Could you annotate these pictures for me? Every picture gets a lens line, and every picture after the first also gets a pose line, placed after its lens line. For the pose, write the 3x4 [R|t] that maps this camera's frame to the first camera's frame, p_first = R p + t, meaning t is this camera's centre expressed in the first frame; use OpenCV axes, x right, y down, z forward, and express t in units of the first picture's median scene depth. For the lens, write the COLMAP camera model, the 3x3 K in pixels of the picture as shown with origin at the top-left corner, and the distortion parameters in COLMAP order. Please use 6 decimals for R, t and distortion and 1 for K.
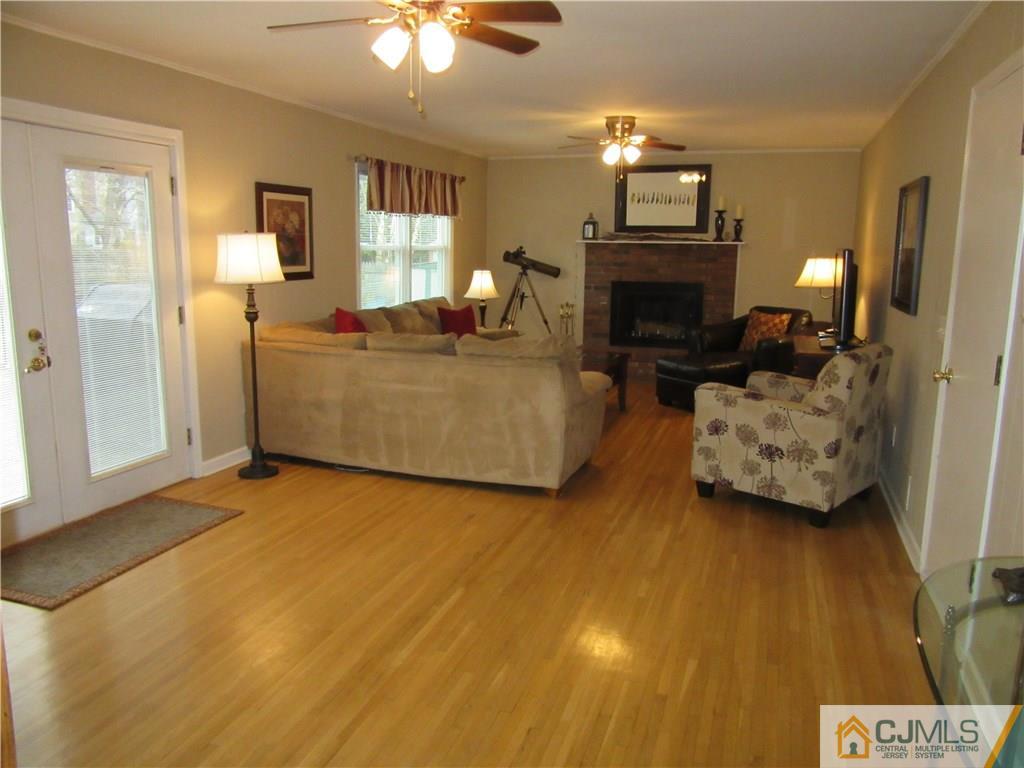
lens RADIAL K [[784.1, 0, 512.0], [0, 784.1, 384.0], [0, 0, 1]] dist [0.000079, 0.000512]
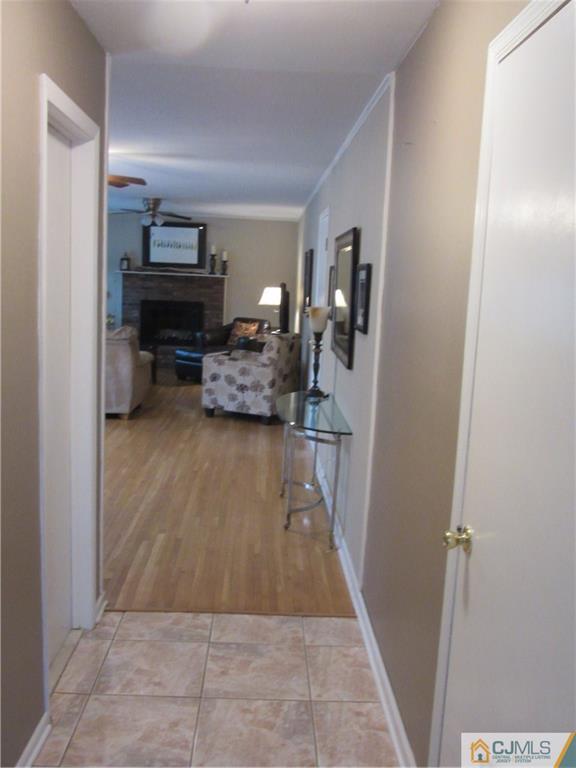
lens RADIAL K [[740.1, 0, 288.0], [0, 740.1, 384.0], [0, 0, 1]] dist [-0.016195, -0.003640]
pose [[0.936904, -0.021939, 0.348897, -0.113266], [0.029864, 0.999403, -0.017352, 0.064327], [-0.348308, 0.026677, 0.937000, -0.423716]]
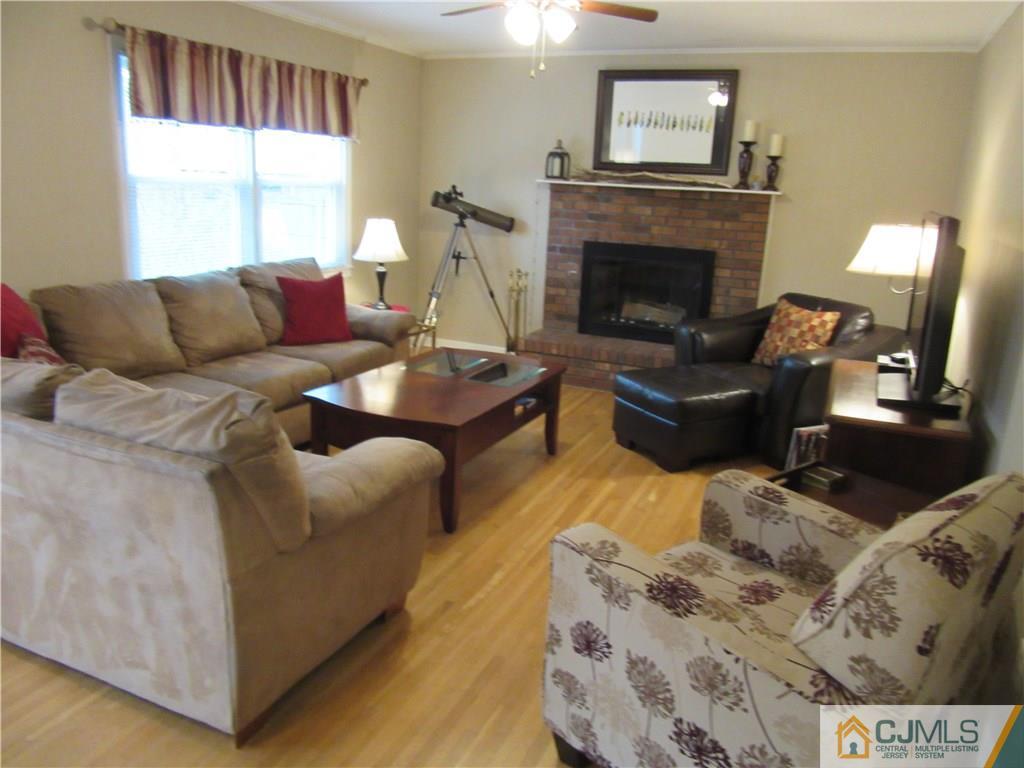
lens RADIAL K [[767.5, 0, 512.0], [0, 767.5, 384.0], [0, 0, 1]] dist [-0.020258, 0.002475]
pose [[0.994702, 0.057800, -0.085012, 0.148837], [-0.050688, 0.995212, 0.083566, -0.068413], [0.089435, -0.078814, 0.992869, 0.361858]]
